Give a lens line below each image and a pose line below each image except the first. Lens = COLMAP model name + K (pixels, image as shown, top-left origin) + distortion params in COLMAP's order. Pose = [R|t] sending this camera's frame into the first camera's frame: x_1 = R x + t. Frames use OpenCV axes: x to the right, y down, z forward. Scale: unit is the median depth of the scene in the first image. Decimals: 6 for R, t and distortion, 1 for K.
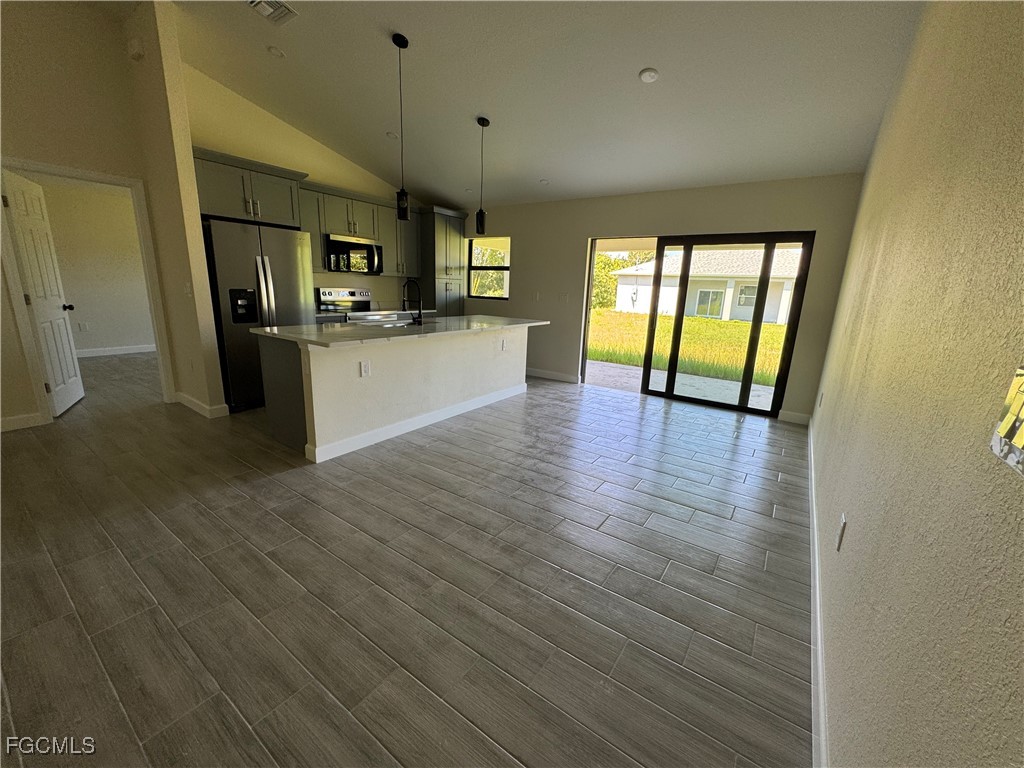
lens RADIAL K [[410.8, 0, 512.0], [0, 410.8, 384.0], [0, 0, 1]] dist [-0.001464, -0.000050]
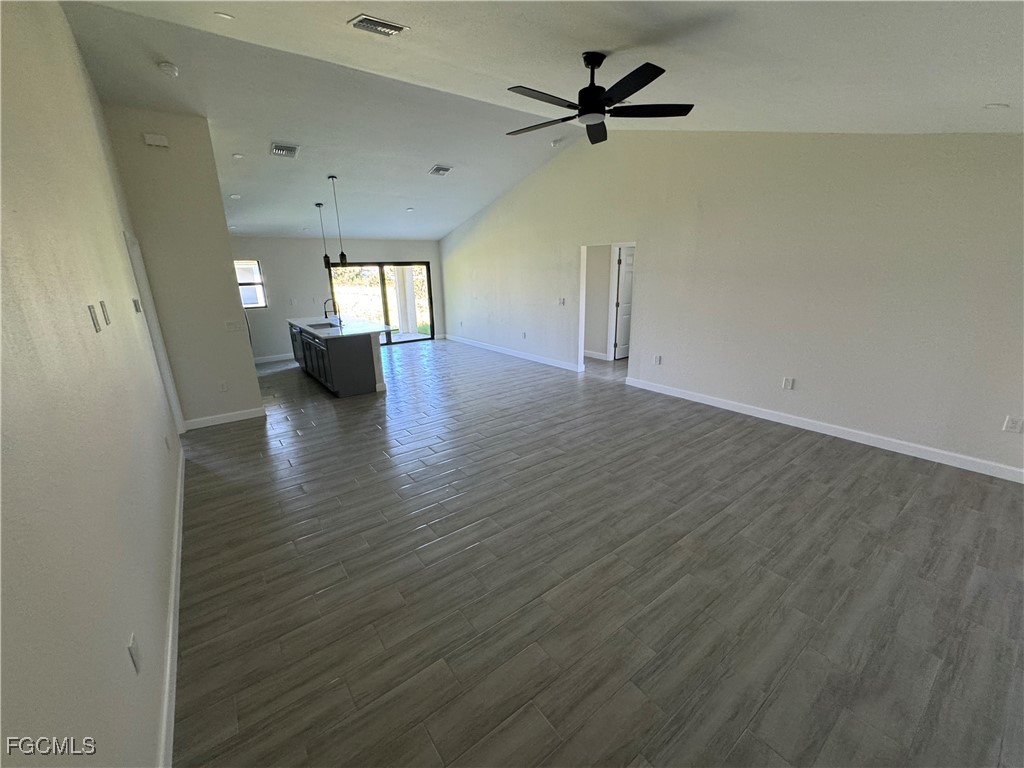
lens RADIAL K [[412.5, 0, 512.0], [0, 412.5, 384.0], [0, 0, 1]] dist [0.001800, -0.000163]
pose [[0.306895, -0.301420, 0.902752, -1.231408], [0.252969, 0.940240, 0.227939, -0.086747], [-0.917509, 0.158415, 0.364804, -0.207852]]
